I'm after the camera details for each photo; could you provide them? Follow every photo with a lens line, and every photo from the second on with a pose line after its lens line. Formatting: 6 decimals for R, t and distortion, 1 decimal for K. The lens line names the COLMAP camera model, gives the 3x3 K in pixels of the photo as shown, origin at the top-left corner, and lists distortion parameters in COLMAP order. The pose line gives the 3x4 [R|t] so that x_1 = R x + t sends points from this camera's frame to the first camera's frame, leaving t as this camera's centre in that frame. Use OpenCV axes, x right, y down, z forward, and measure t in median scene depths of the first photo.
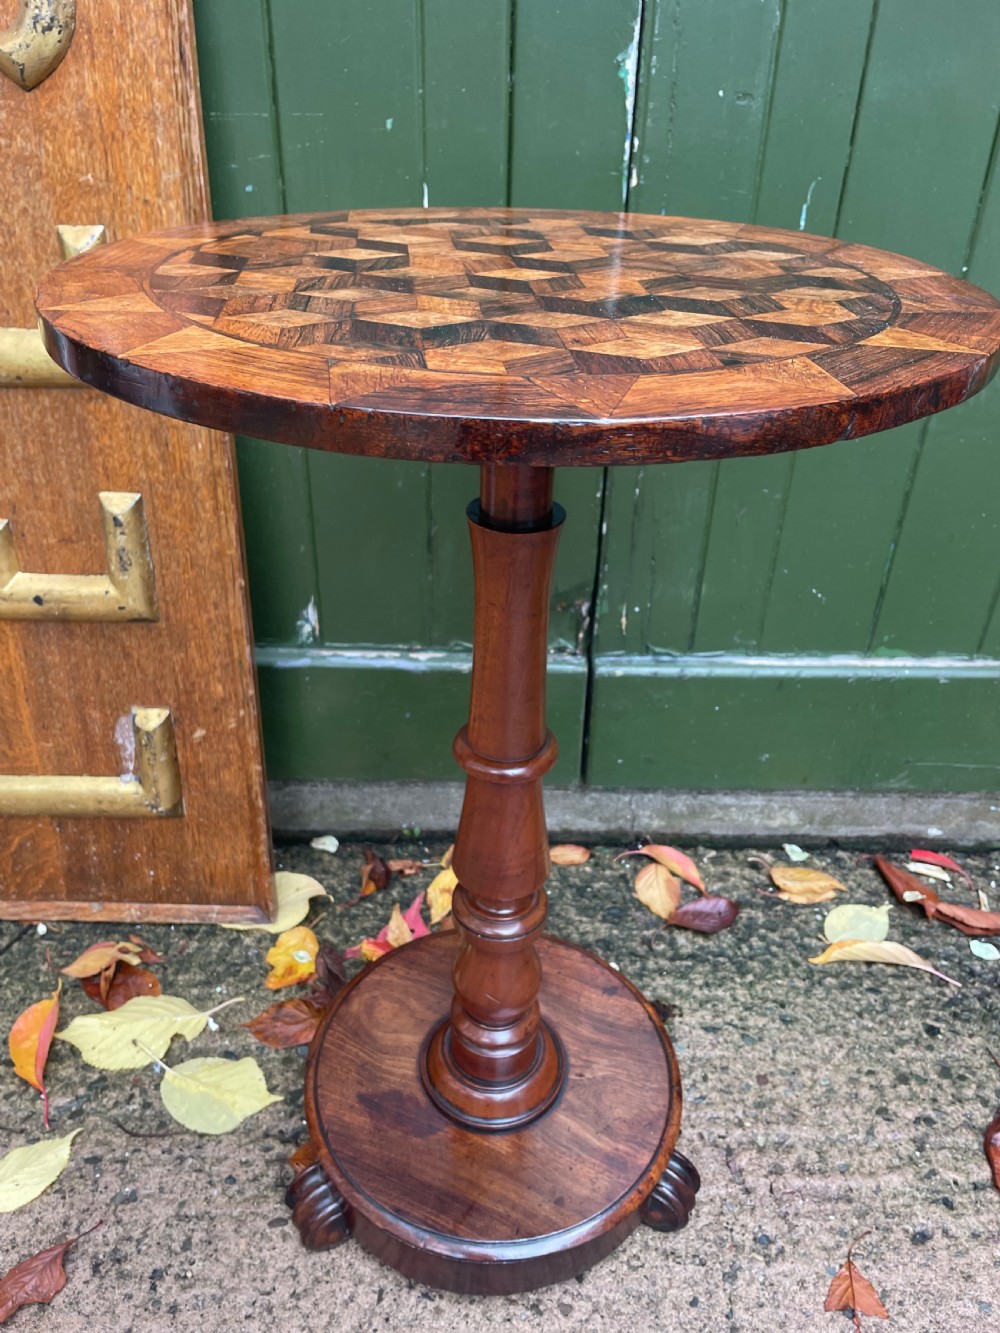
lens RADIAL K [[1019.8, 0, 499.5], [0, 1019.8, 682.6], [0, 0, 1]] dist [0.076864, -0.112679]
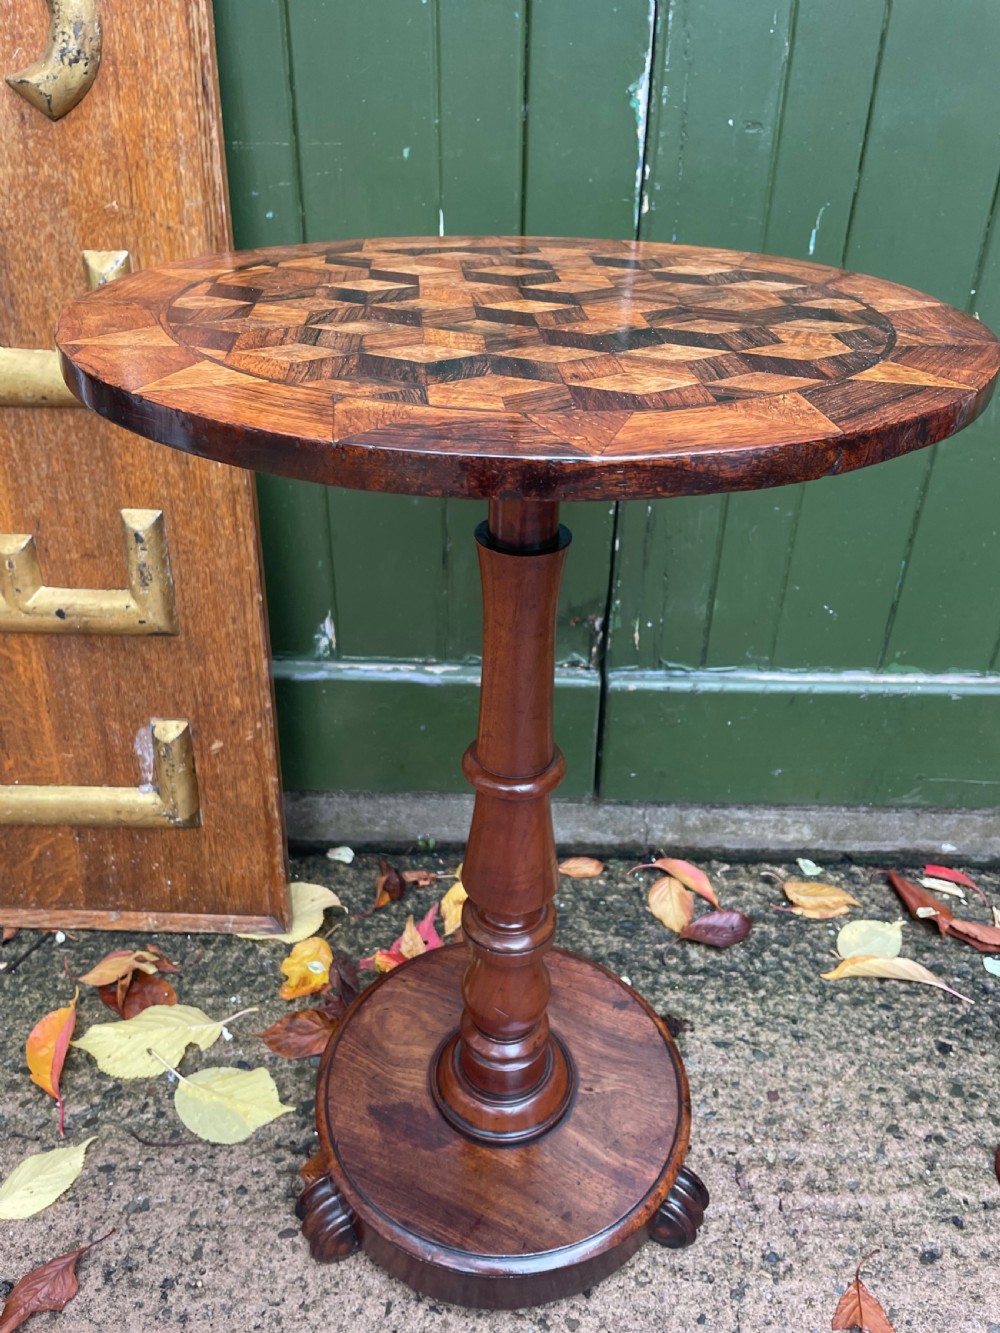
lens RADIAL K [[1019.8, 0, 507.7], [0, 1019.8, 671.8], [0, 0, 1]] dist [0.076864, -0.112679]
pose [[0.999878, 0.005399, -0.014669, 0.010402], [-0.005657, 0.999828, -0.017636, -0.007359], [0.014572, 0.017716, 0.999737, -0.012067]]
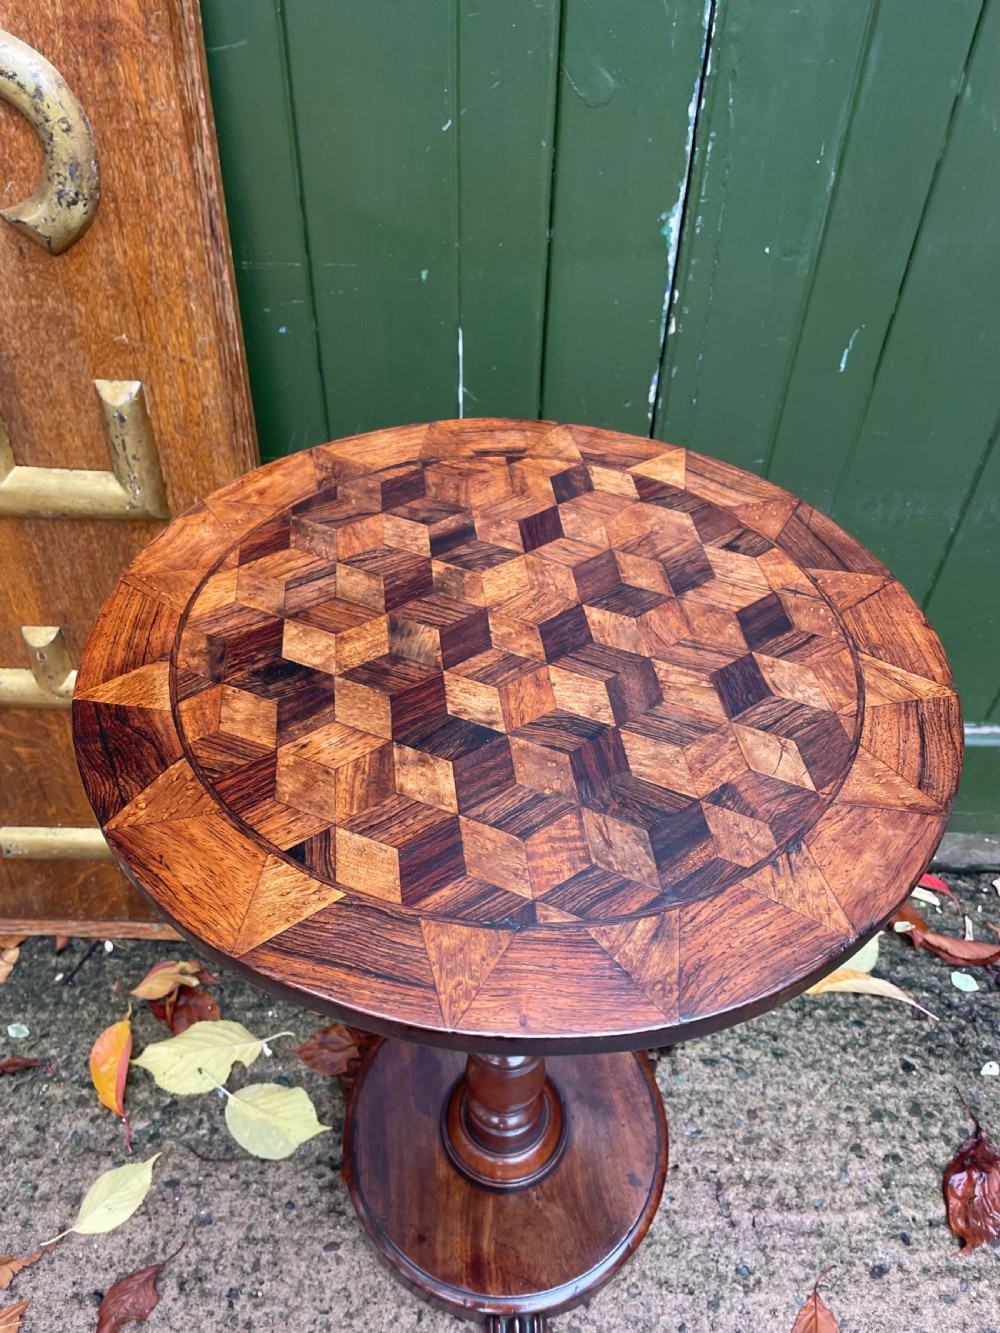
lens RADIAL K [[1019.8, 0, 493.4], [0, 1019.8, 673.3], [0, 0, 1]] dist [0.076864, -0.112679]
pose [[0.999698, 0.014712, -0.019668, -0.014676], [-0.010646, 0.981176, 0.192823, -0.317036], [0.022135, -0.192555, 0.981036, -0.025554]]
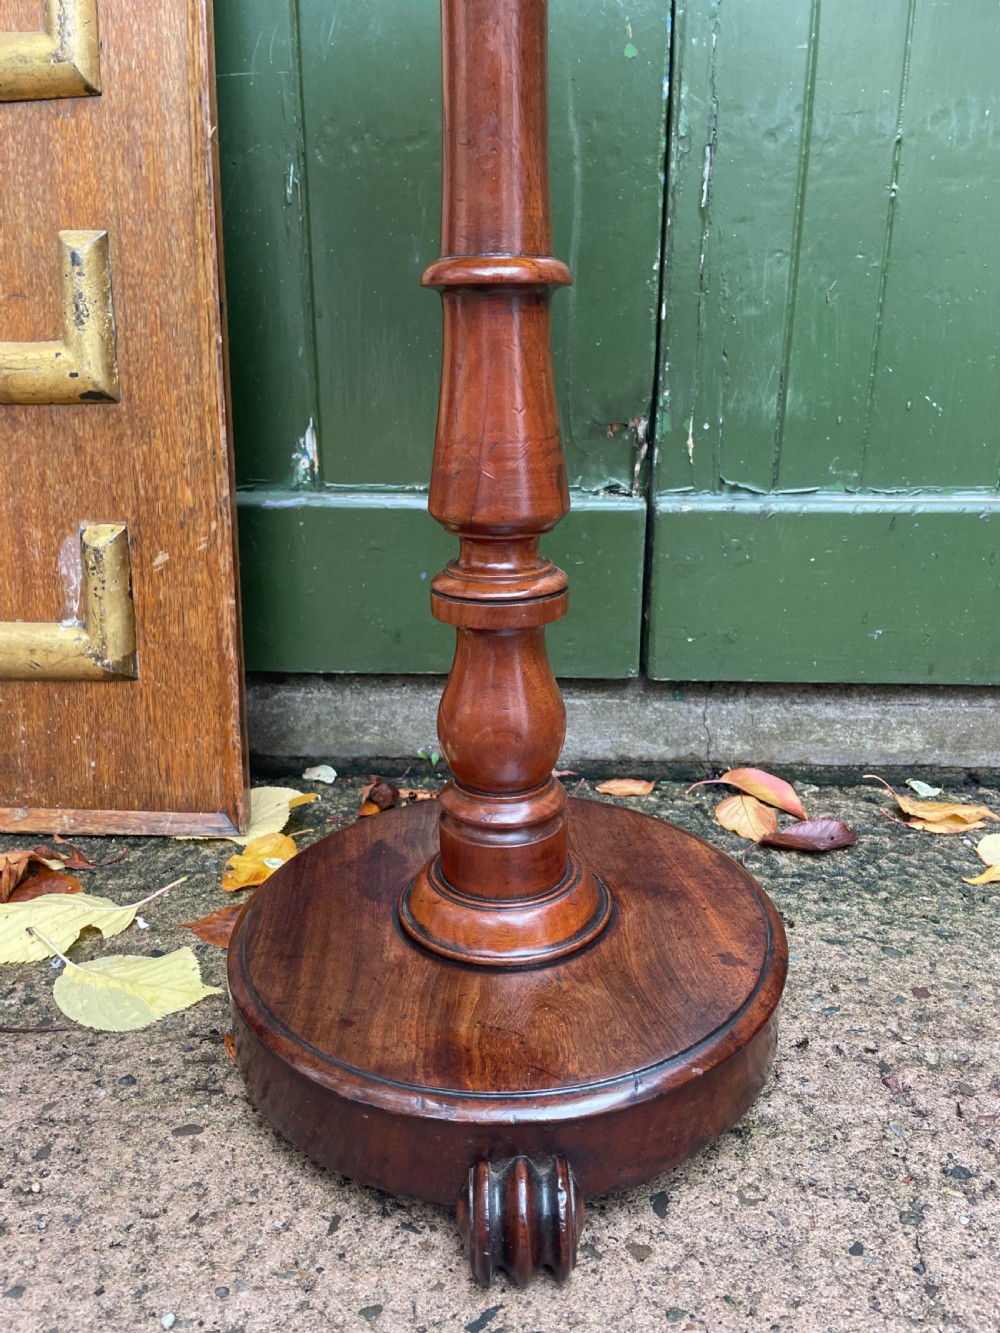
lens RADIAL K [[1019.8, 0, 497.9], [0, 1019.8, 684.4], [0, 0, 1]] dist [0.076864, -0.112679]
pose [[0.998706, -0.003146, -0.050755, 0.011465], [-0.009429, 0.969321, -0.245618, 0.370944], [0.049970, 0.245779, 0.968037, 0.286106]]
